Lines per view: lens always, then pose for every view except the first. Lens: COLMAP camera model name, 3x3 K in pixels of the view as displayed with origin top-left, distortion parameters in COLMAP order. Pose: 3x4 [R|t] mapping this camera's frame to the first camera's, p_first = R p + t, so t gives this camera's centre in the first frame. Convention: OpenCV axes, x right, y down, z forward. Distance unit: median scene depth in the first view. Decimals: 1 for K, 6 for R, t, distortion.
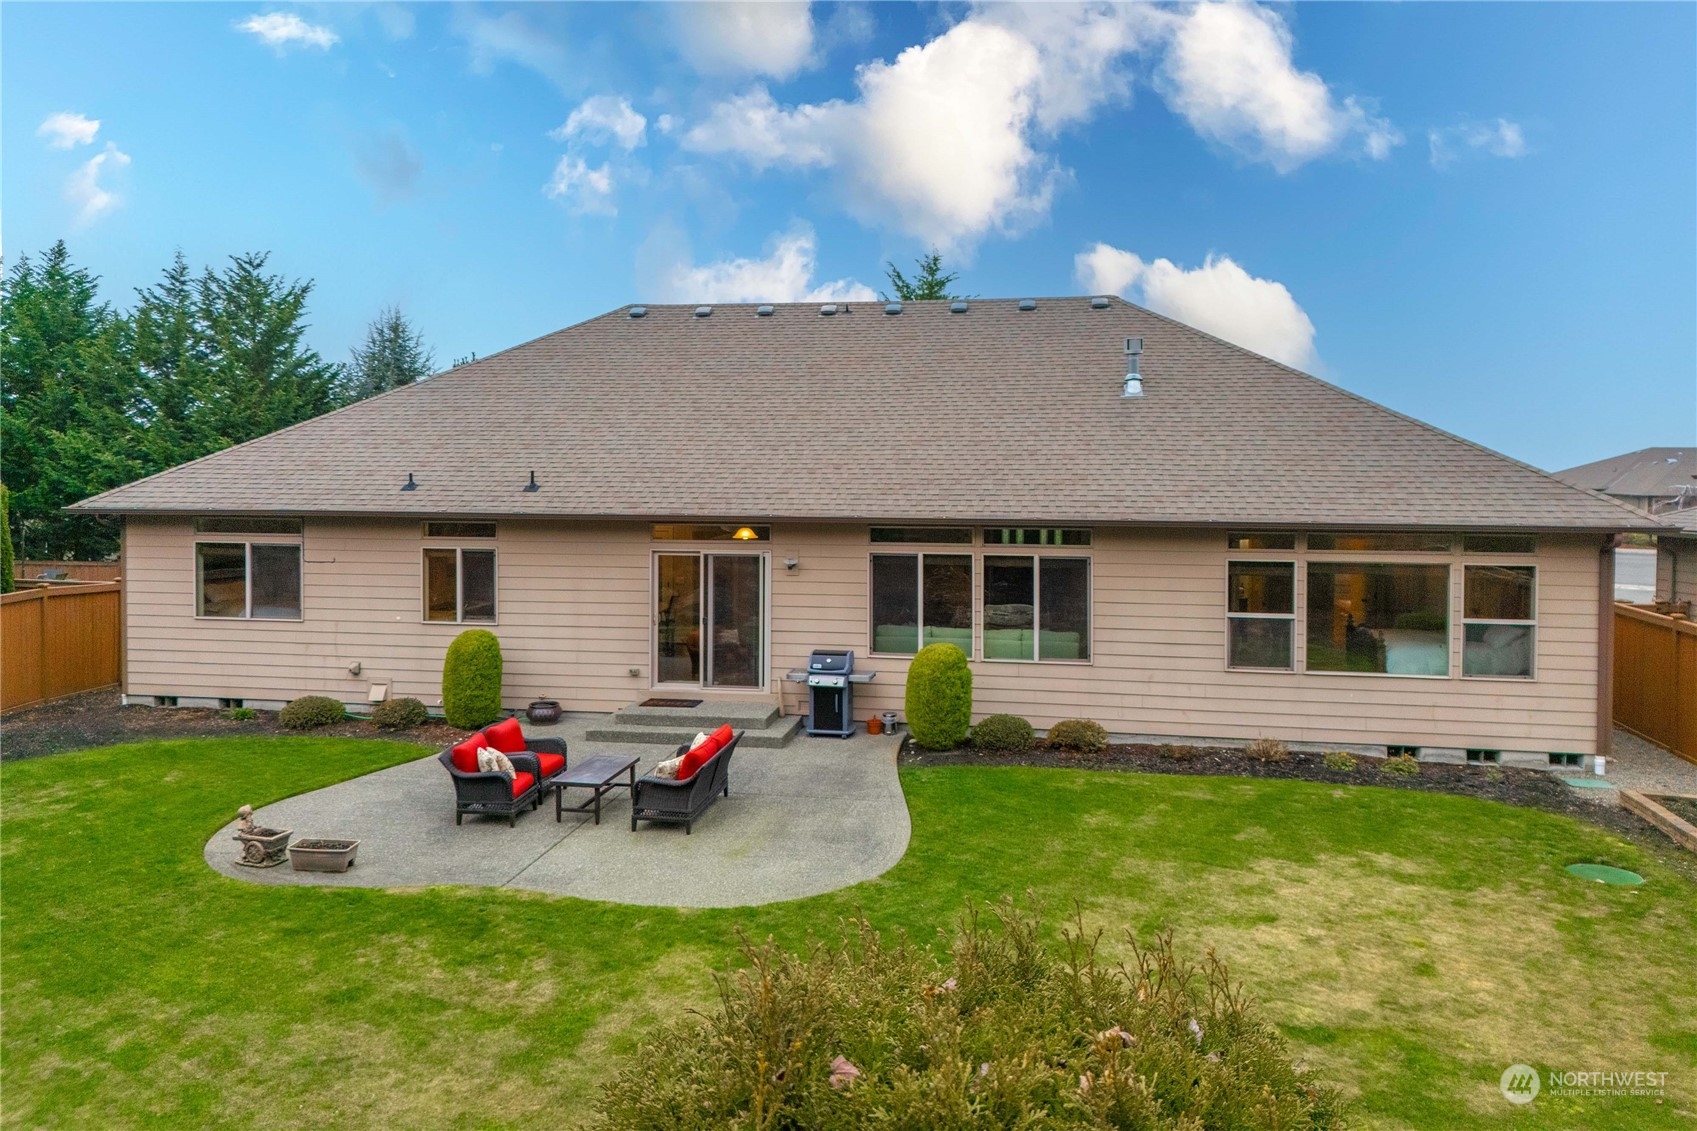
lens RADIAL K [[1246.2, 0, 851.5], [0, 1246.2, 487.1], [0, 0, 1]] dist [0.095976, -0.116151]
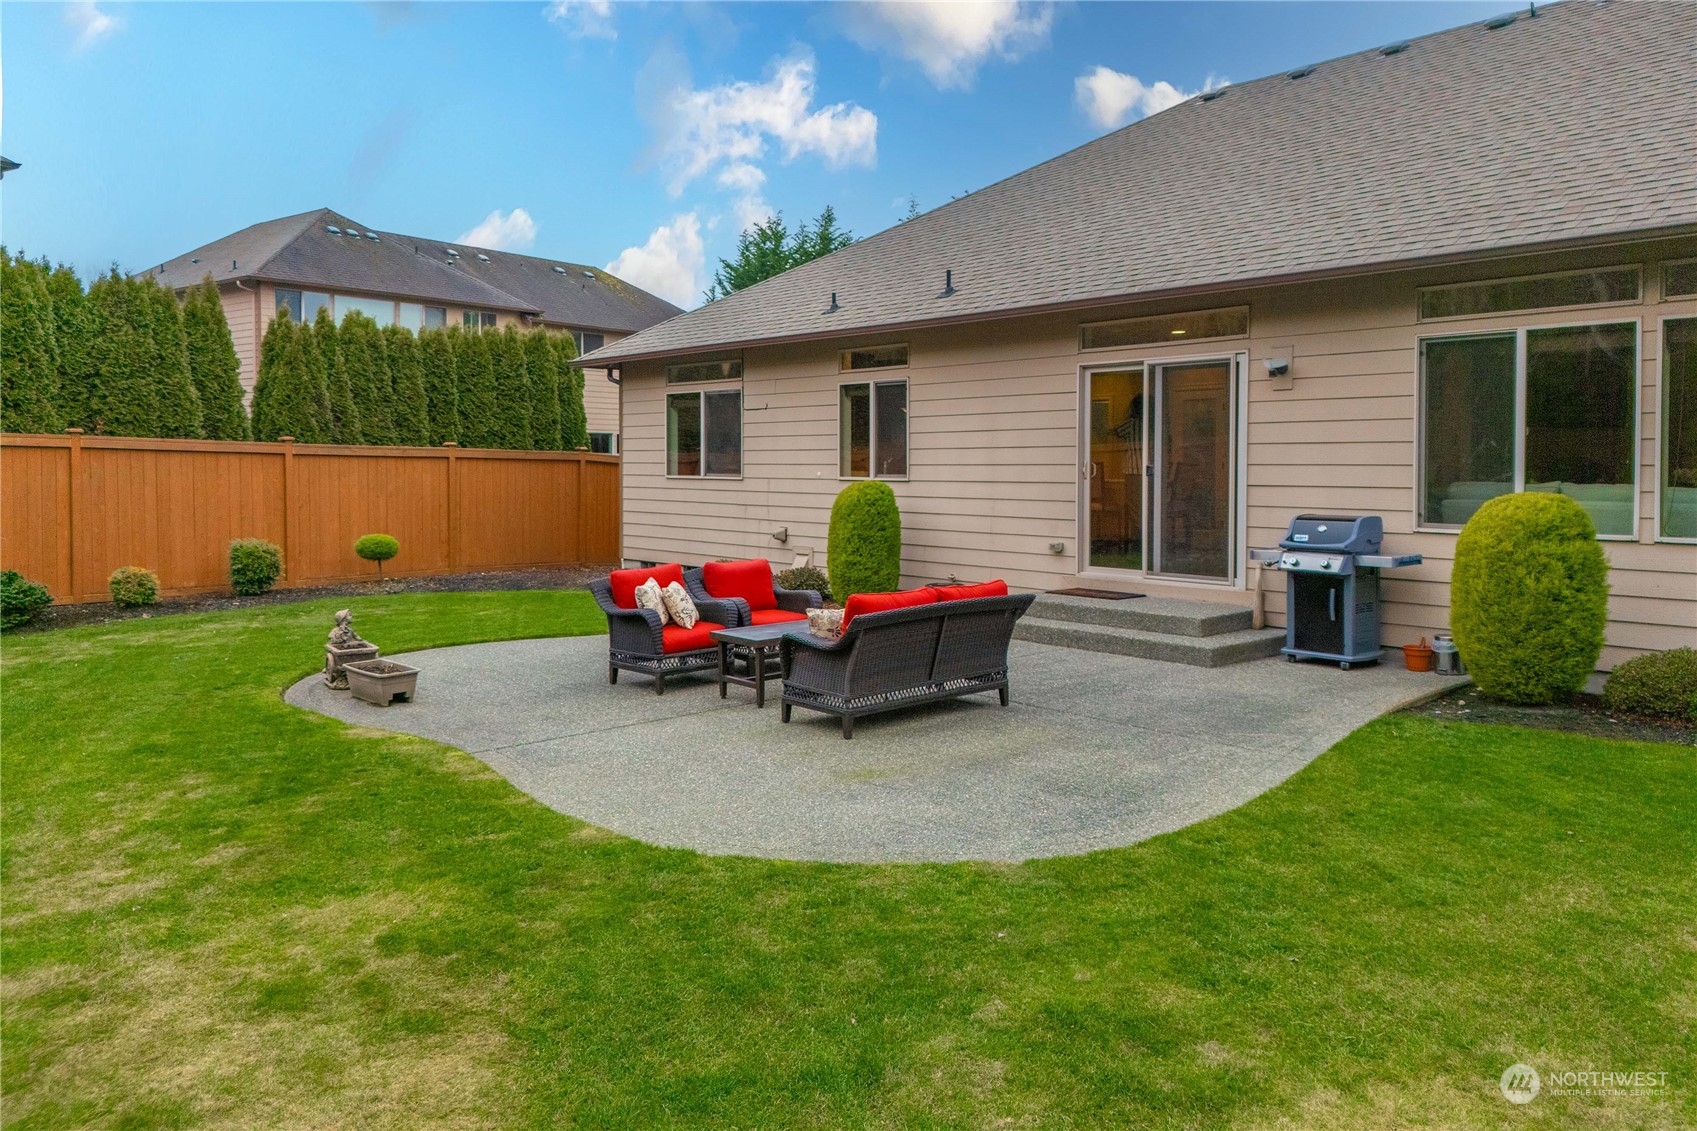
lens RADIAL K [[1246.2, 0, 851.5], [0, 1246.2, 487.1], [0, 0, 1]] dist [0.095976, -0.116151]
pose [[0.781813, 0.010725, -0.623421, 0.165126], [-0.016031, 0.999867, -0.002902, 0.122704], [0.623307, 0.012263, 0.781881, 0.416957]]
